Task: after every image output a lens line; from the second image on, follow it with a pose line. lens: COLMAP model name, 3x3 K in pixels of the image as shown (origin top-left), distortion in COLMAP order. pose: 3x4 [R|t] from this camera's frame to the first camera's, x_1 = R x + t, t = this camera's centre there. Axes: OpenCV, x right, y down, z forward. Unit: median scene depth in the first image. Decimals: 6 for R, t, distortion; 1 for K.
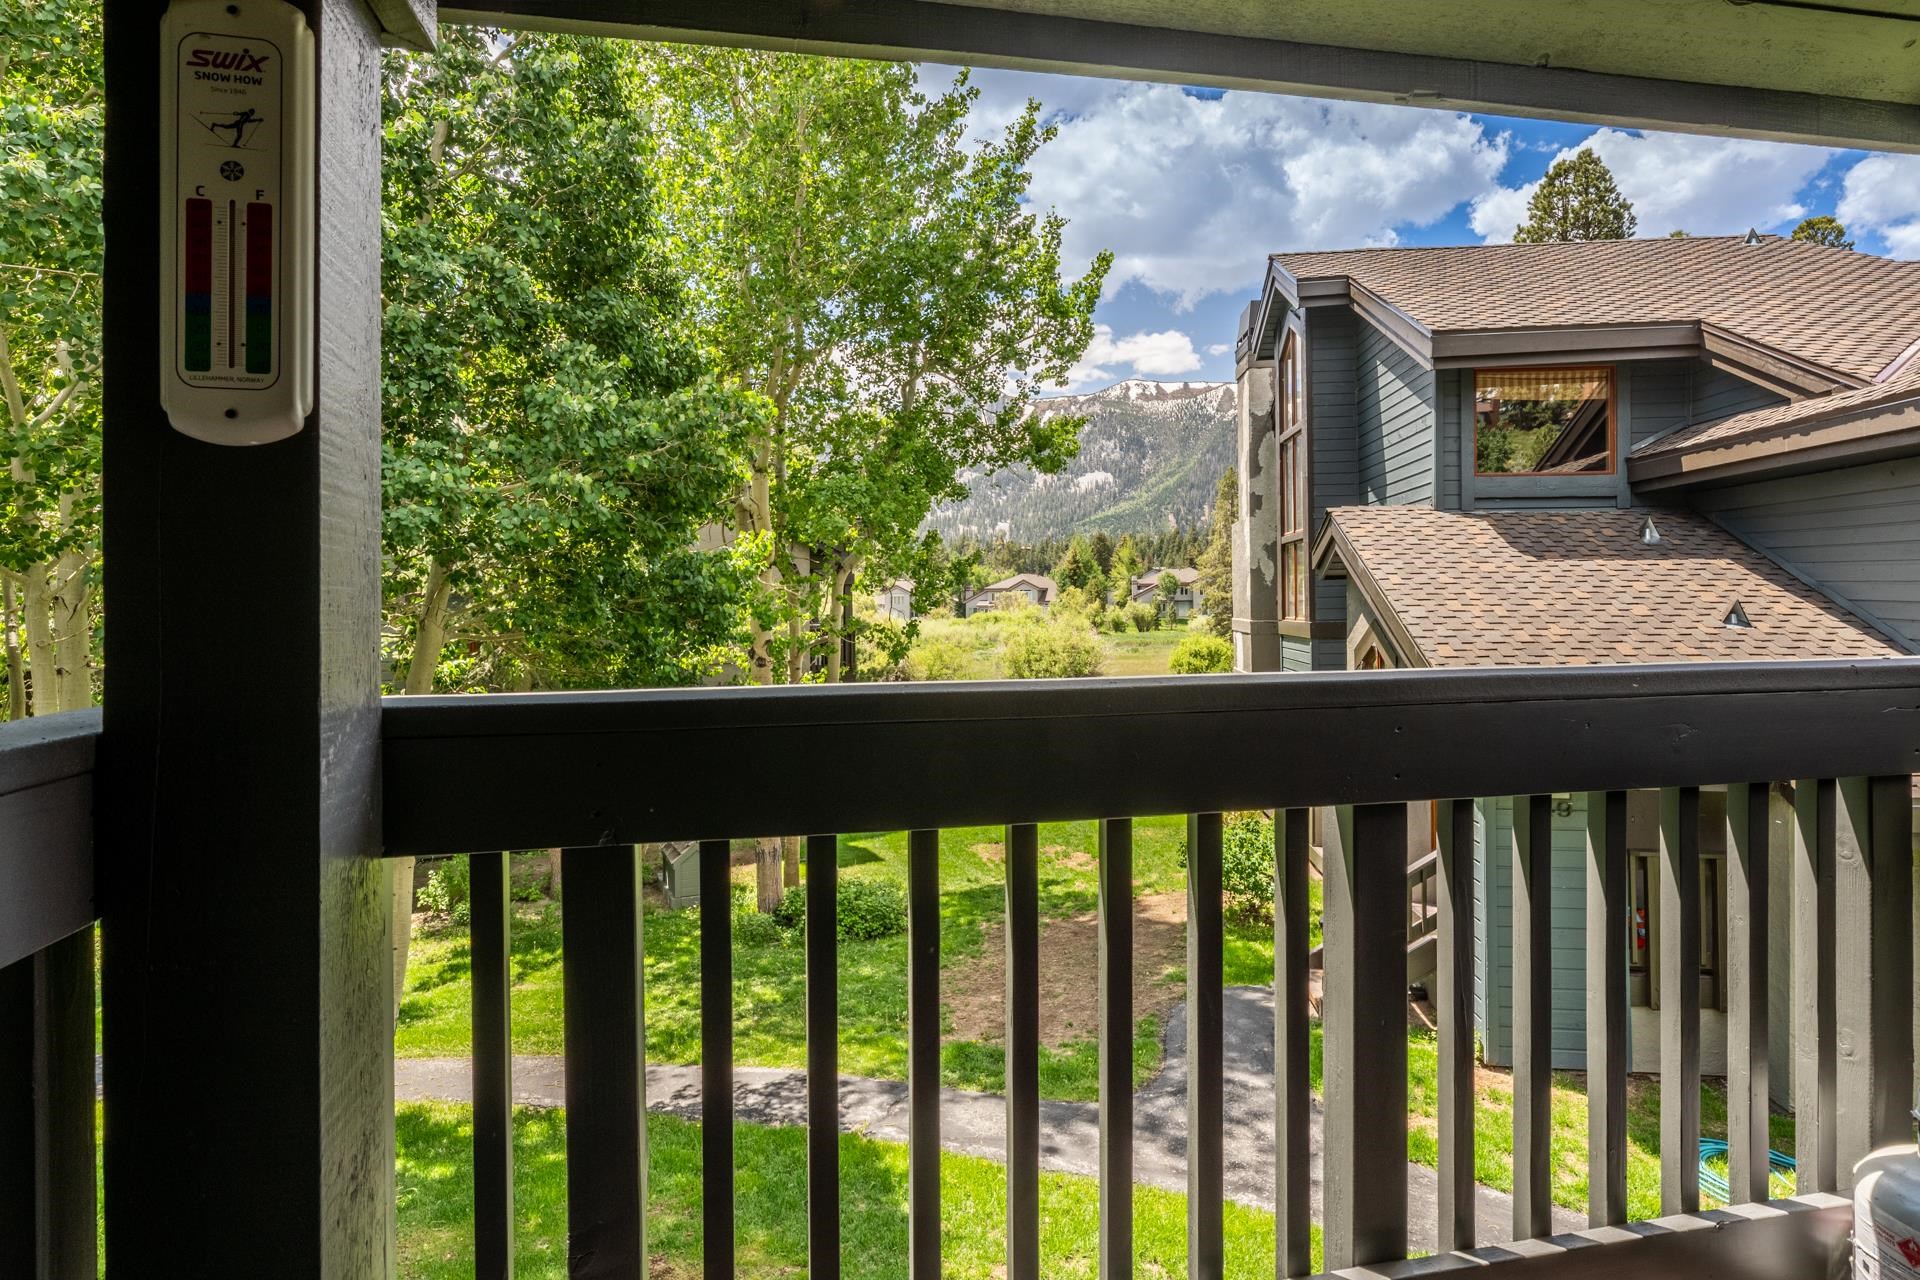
lens RADIAL K [[1019.9, 0, 940.7], [0, 1019.9, 604.5], [0, 0, 1]] dist [-0.001513, -0.000499]
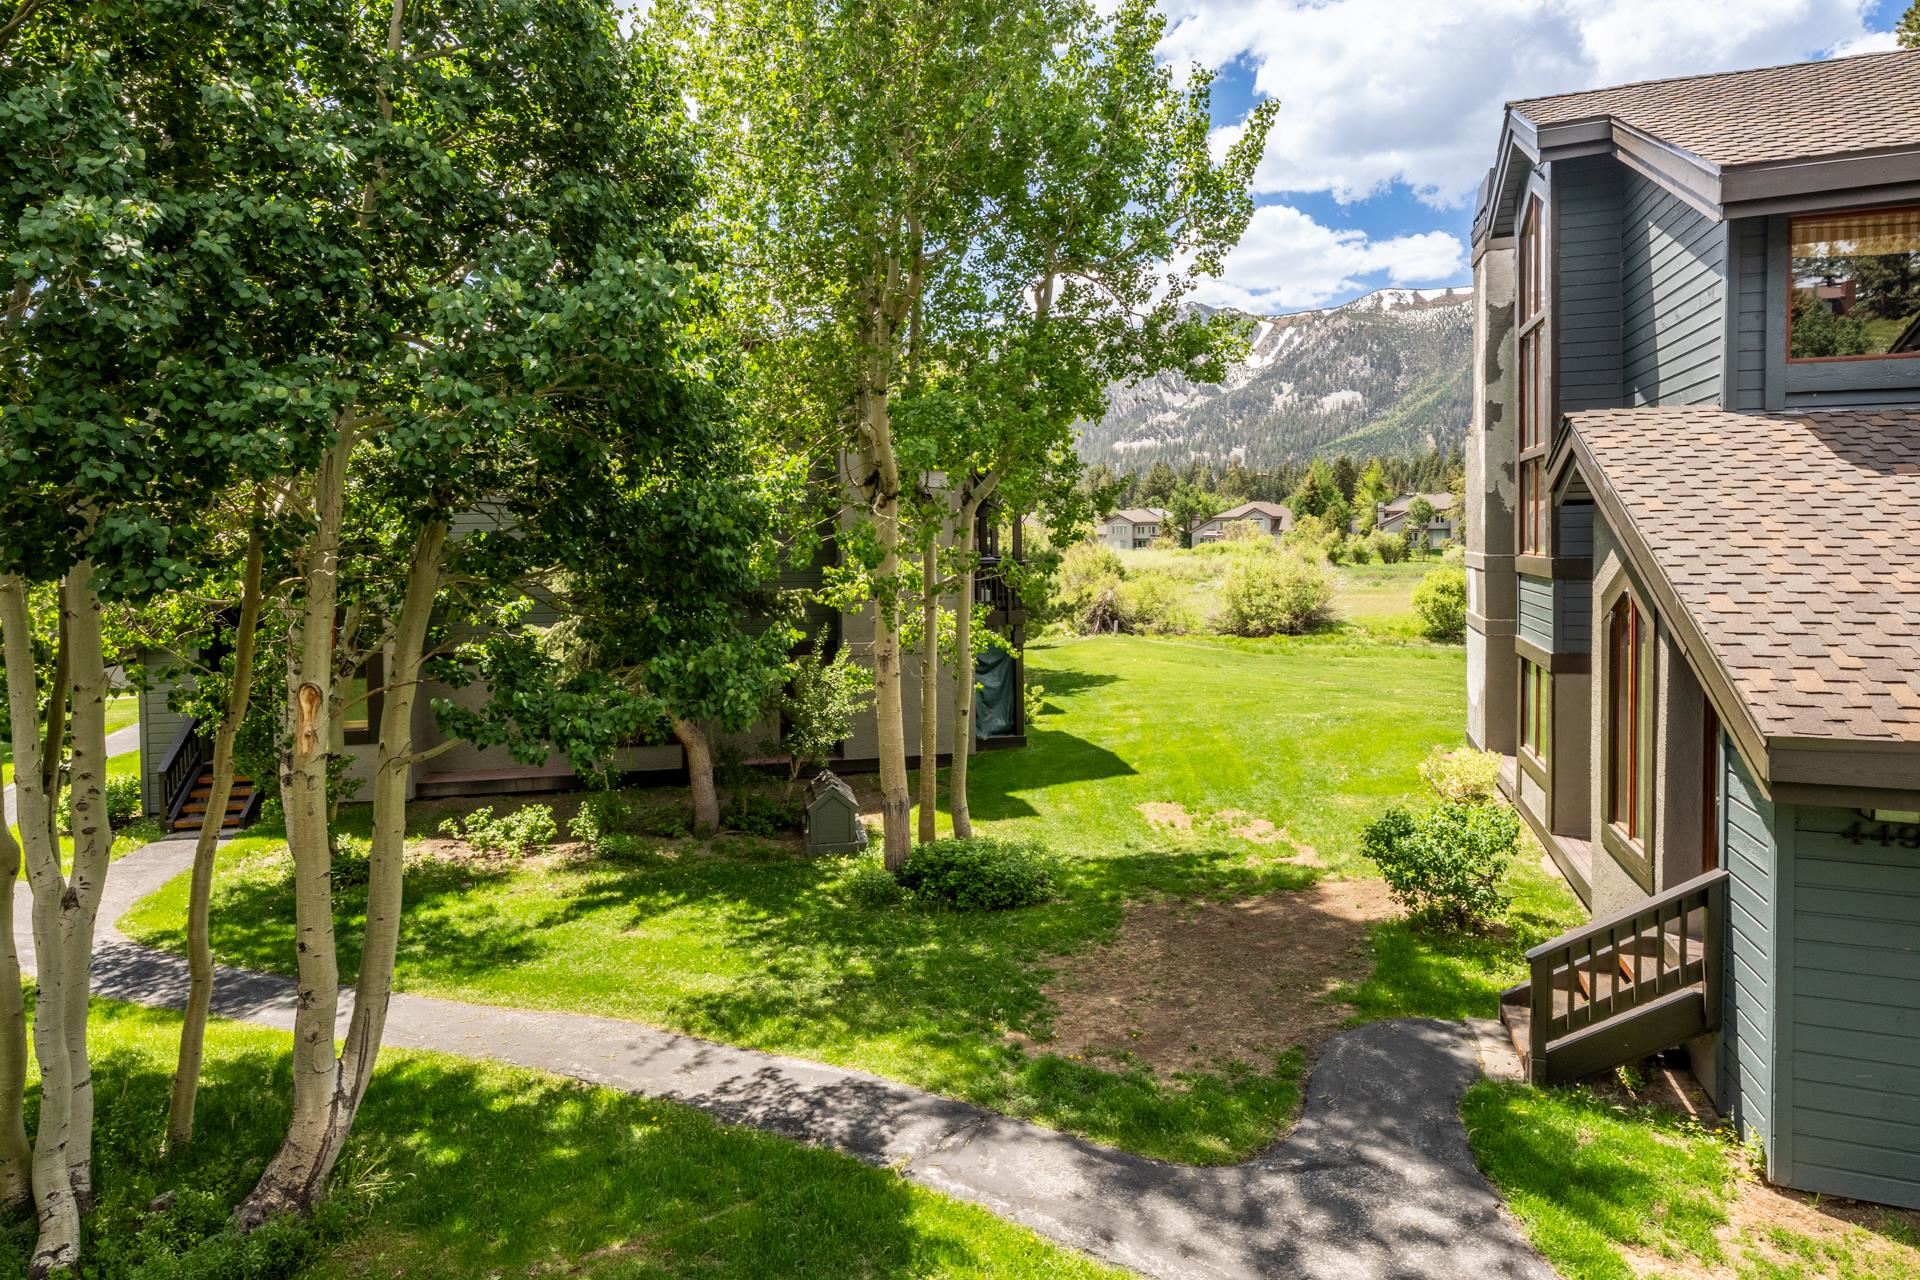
lens RADIAL K [[1017.5, 0, 930.7], [0, 1017.5, 568.3], [0, 0, 1]] dist [-0.003150, -0.000648]
pose [[0.972494, 0.003678, -0.232899, 0.078783], [0.004070, 0.999454, 0.032779, -0.003288], [0.232893, -0.032826, 0.971948, 0.115615]]
